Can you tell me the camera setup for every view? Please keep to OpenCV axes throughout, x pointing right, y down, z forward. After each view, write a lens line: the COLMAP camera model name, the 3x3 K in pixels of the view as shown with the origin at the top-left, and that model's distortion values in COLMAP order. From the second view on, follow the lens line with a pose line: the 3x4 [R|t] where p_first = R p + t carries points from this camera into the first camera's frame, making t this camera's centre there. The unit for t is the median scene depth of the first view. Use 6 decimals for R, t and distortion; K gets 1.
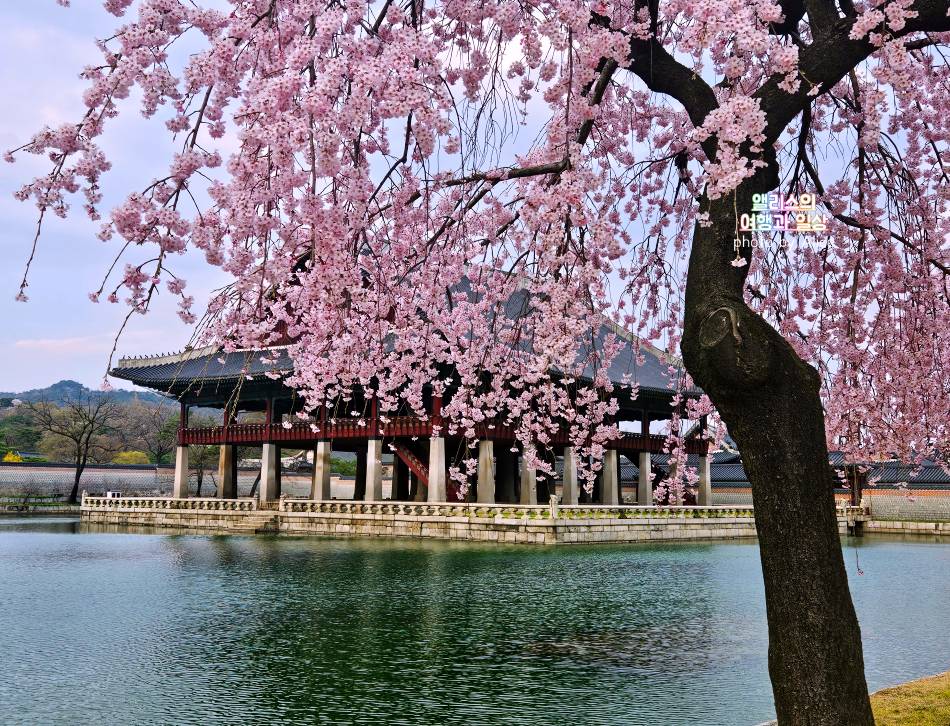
lens RADIAL K [[1122.3, 0, 475.0], [0, 1122.3, 363.0], [0, 0, 1]] dist [0.020664, 0.013229]
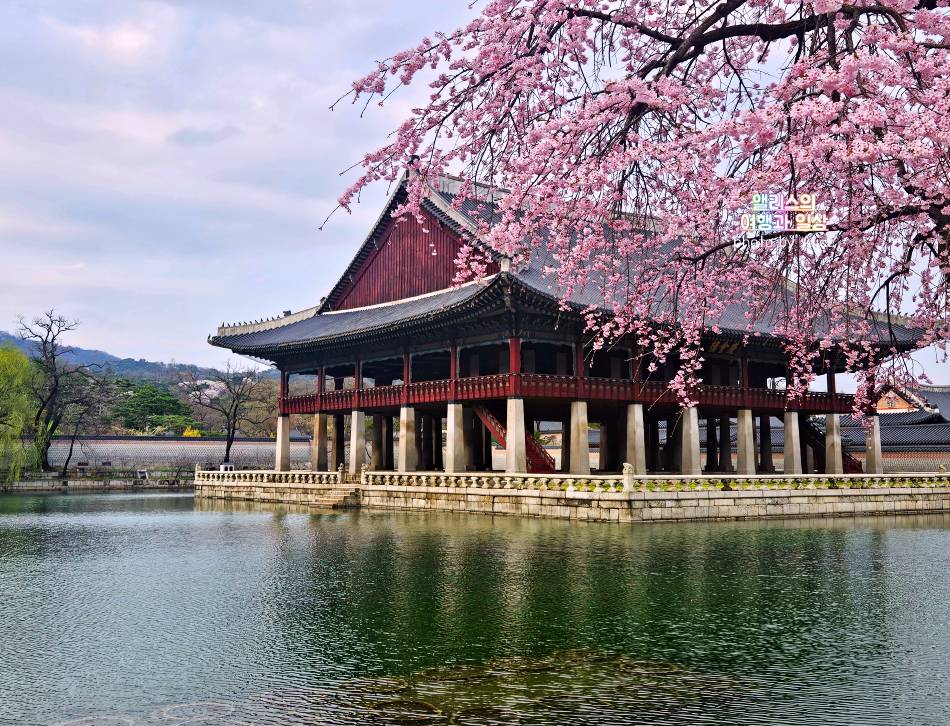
lens RADIAL K [[1100.3, 0, 475.0], [0, 1100.3, 363.0], [0, 0, 1]] dist [-0.008008, -0.012783]
pose [[0.972765, -0.032770, -0.229463, 0.124727], [0.038011, 0.999107, 0.018453, 0.020549], [0.228654, -0.026673, 0.973142, 0.155597]]
